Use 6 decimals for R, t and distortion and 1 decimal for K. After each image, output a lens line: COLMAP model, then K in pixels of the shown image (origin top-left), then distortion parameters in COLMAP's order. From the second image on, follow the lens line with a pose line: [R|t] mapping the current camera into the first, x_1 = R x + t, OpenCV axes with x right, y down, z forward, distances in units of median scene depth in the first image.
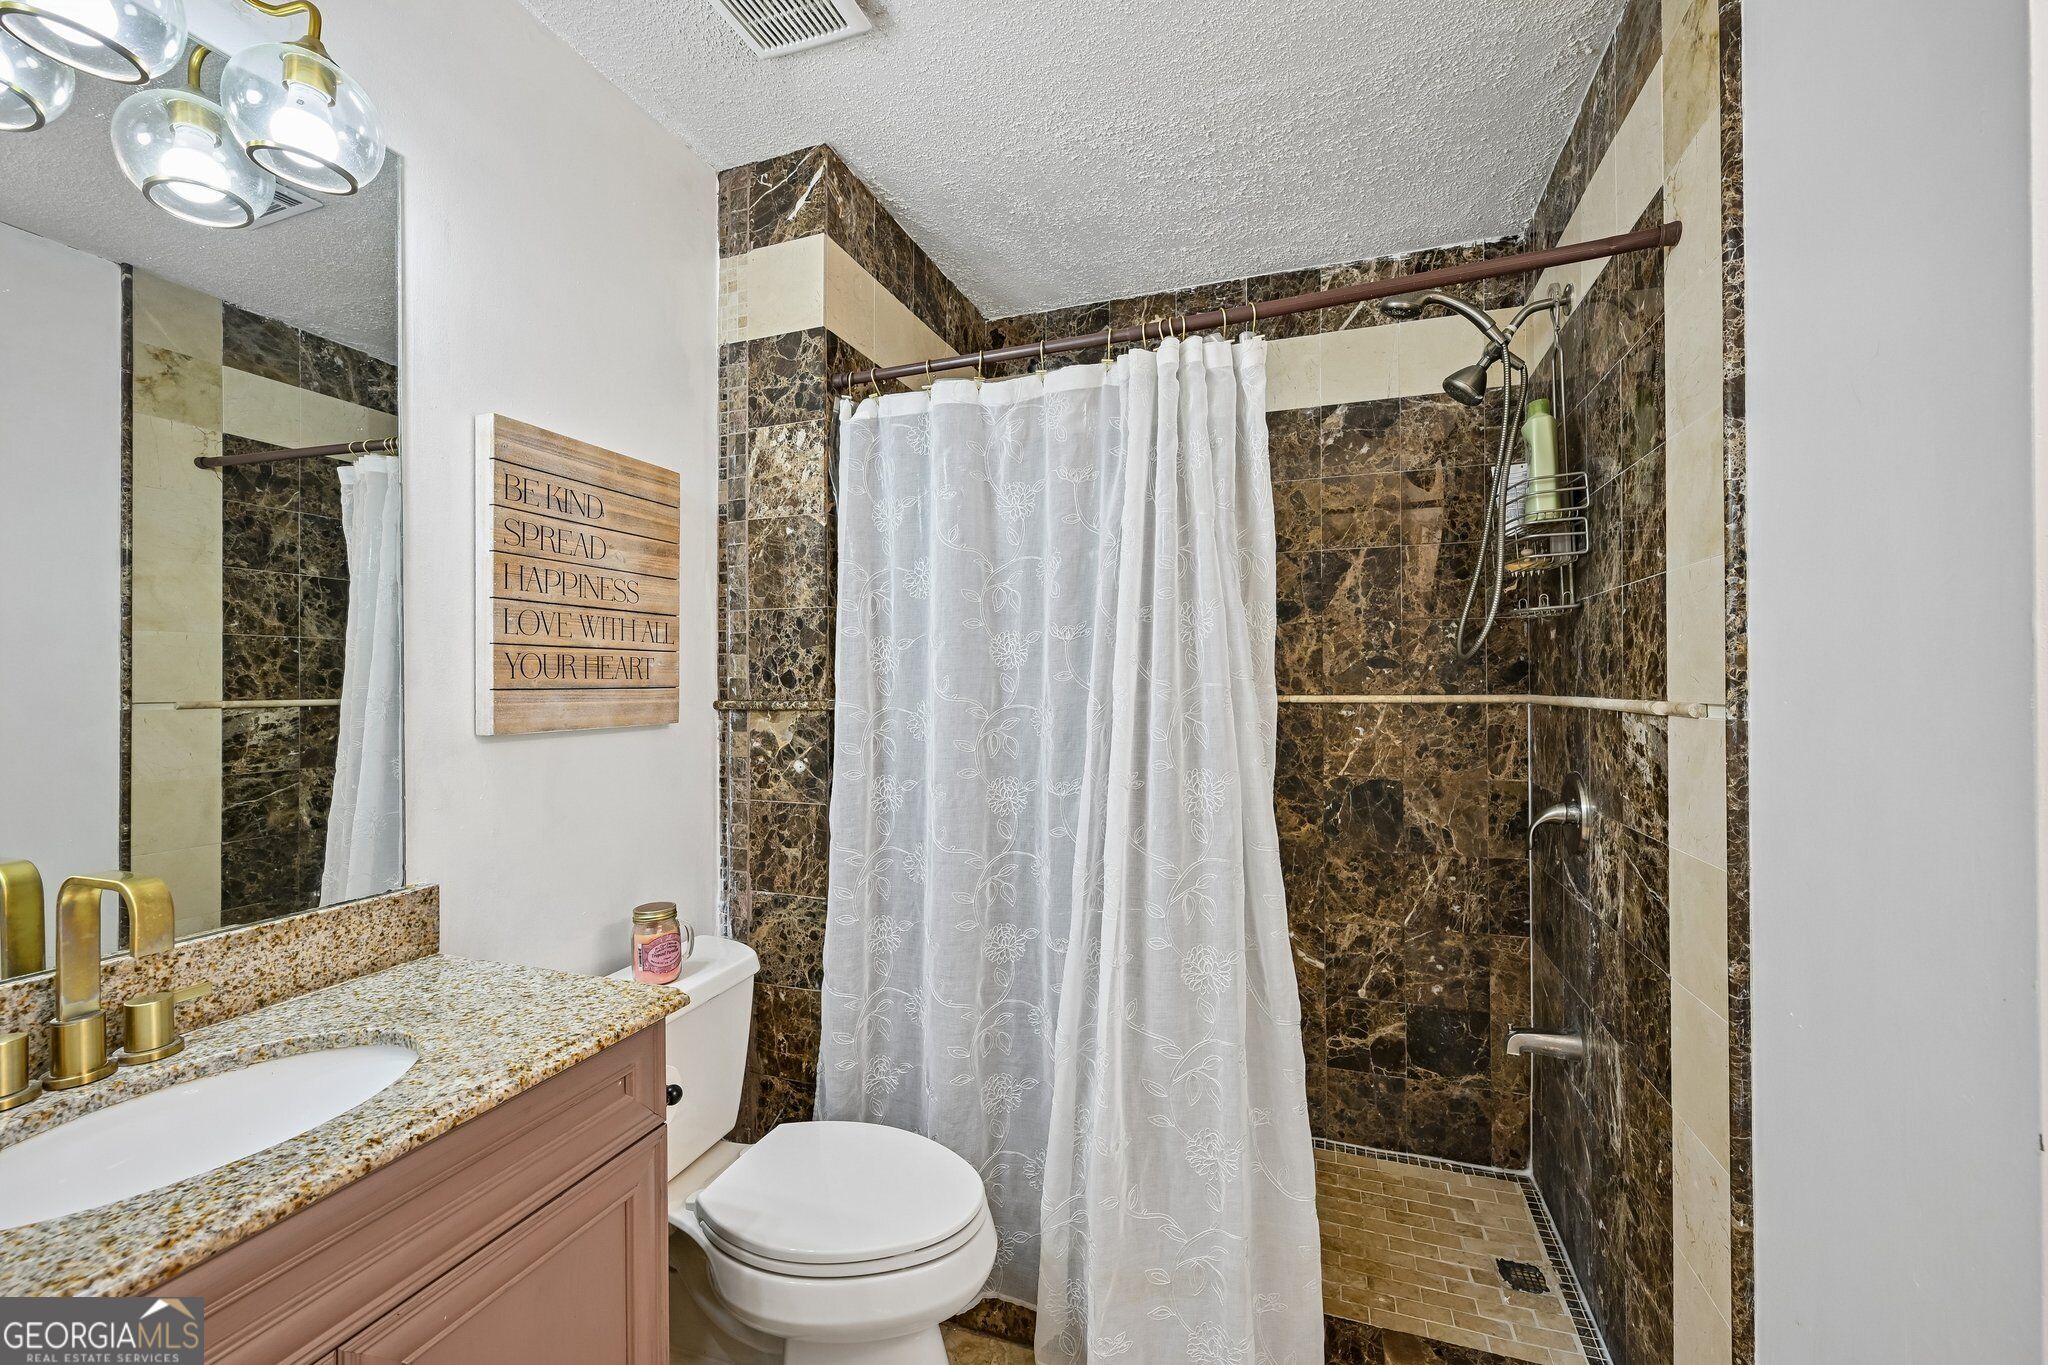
lens RADIAL K [[824.3, 0, 1025.1], [0, 824.3, 680.7], [0, 0, 1]] dist [-0.002389, 0.000341]
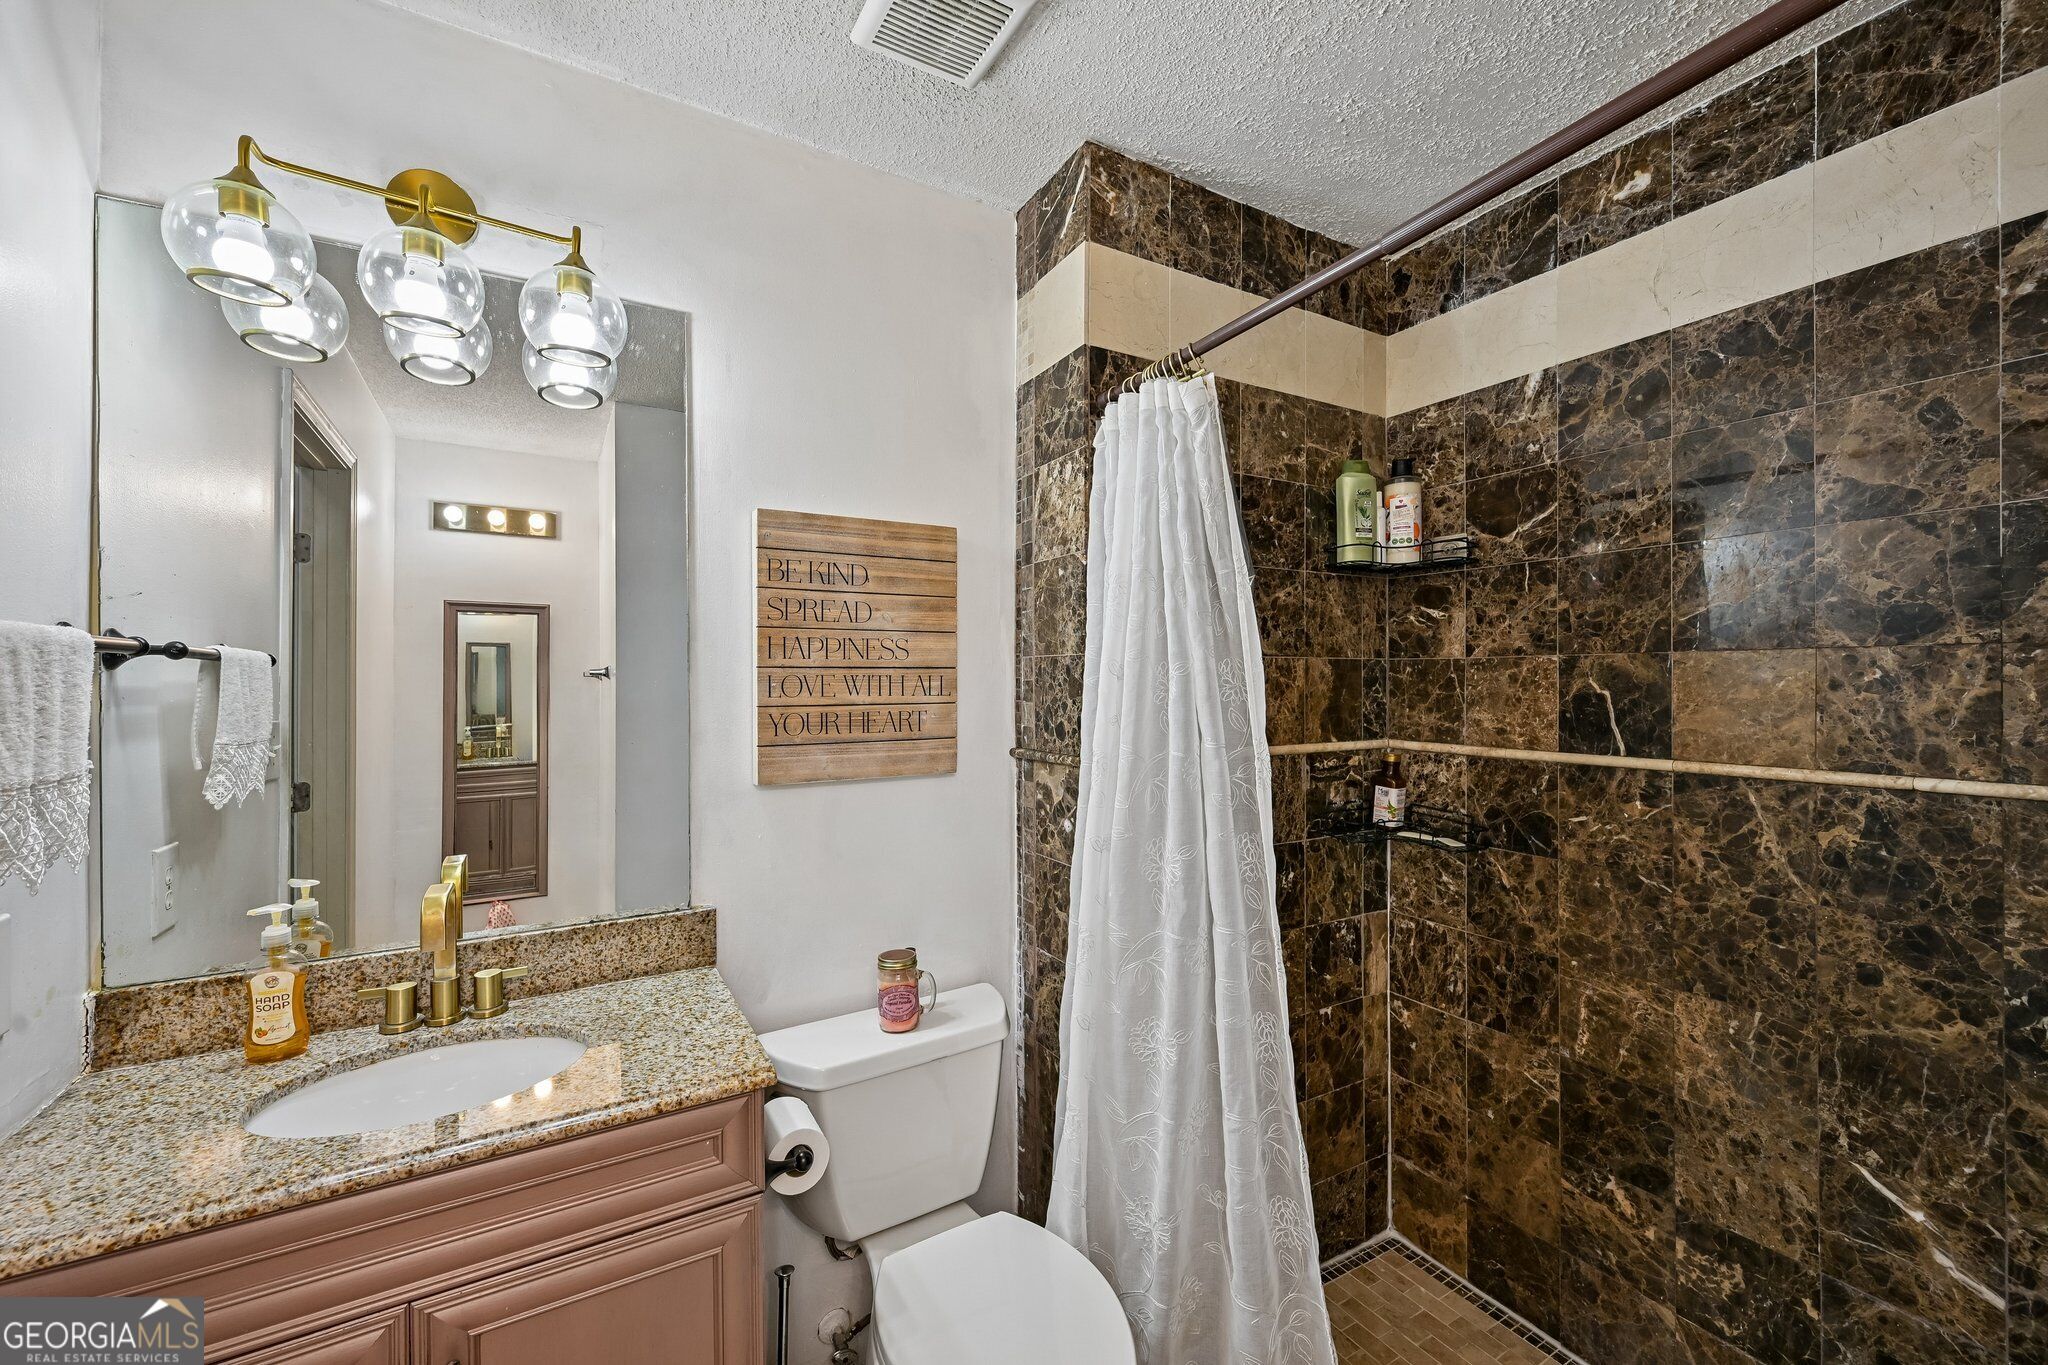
lens RADIAL K [[824.3, 0, 1024.8], [0, 824.3, 678.9], [0, 0, 1]] dist [-0.002389, 0.000341]
pose [[0.760698, 0.001042, -0.649106, 0.286908], [0.001888, 0.999991, 0.003818, -0.063914], [0.649104, -0.004130, 0.760689, 0.259834]]
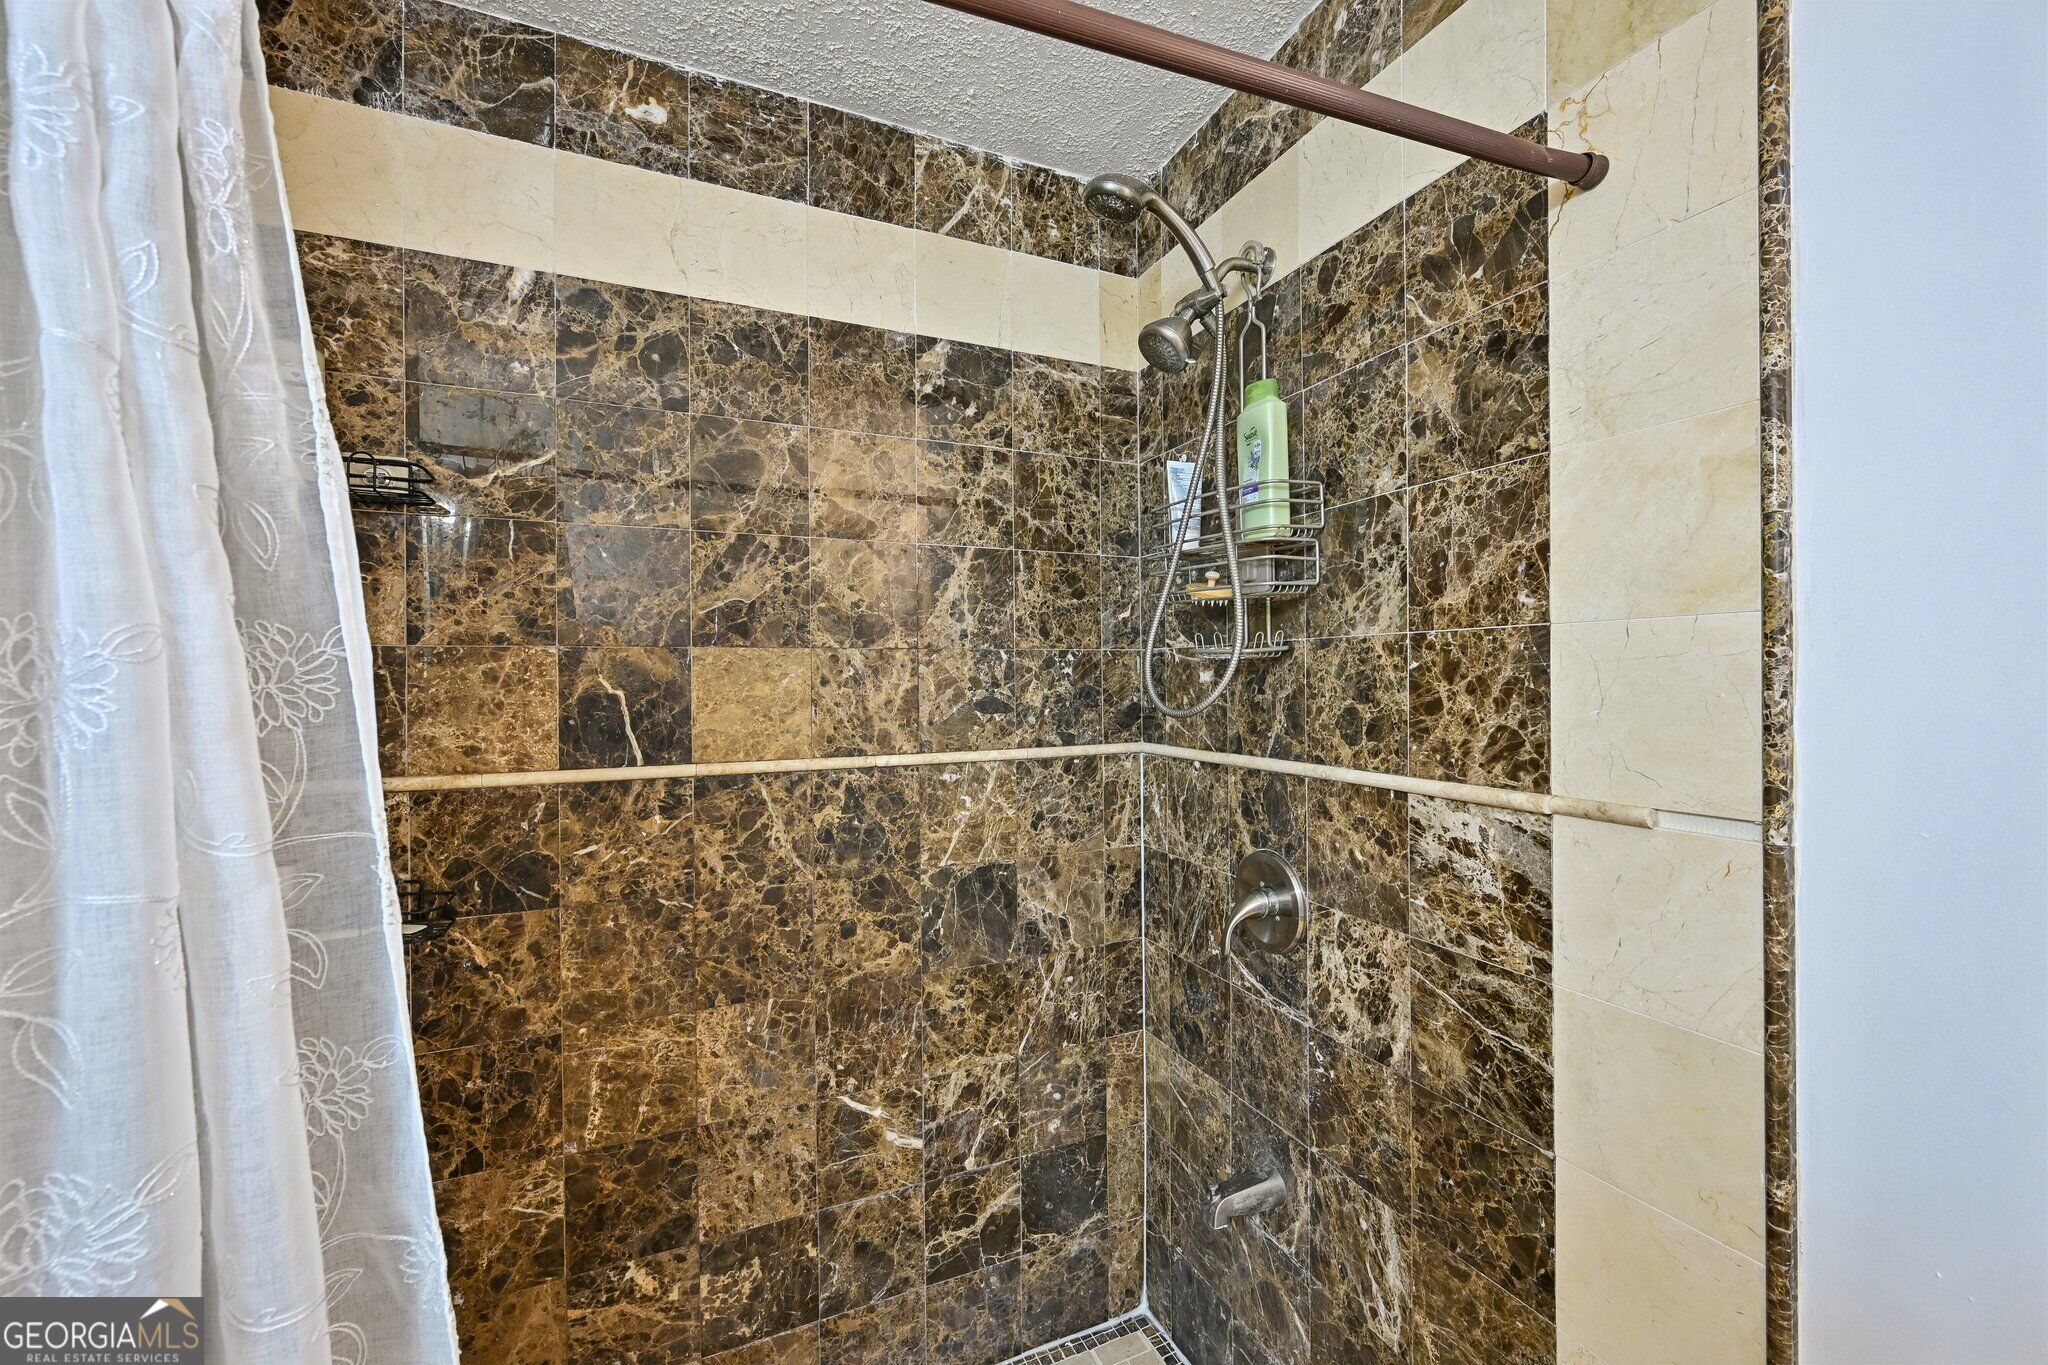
lens RADIAL K [[824.3, 0, 1028.6], [0, 824.3, 680.2], [0, 0, 1]] dist [-0.002389, 0.000341]
pose [[0.721011, -0.003717, 0.692913, -0.065240], [0.000783, 0.999989, 0.004550, -0.059010], [-0.692923, -0.002738, 0.721007, 0.549119]]
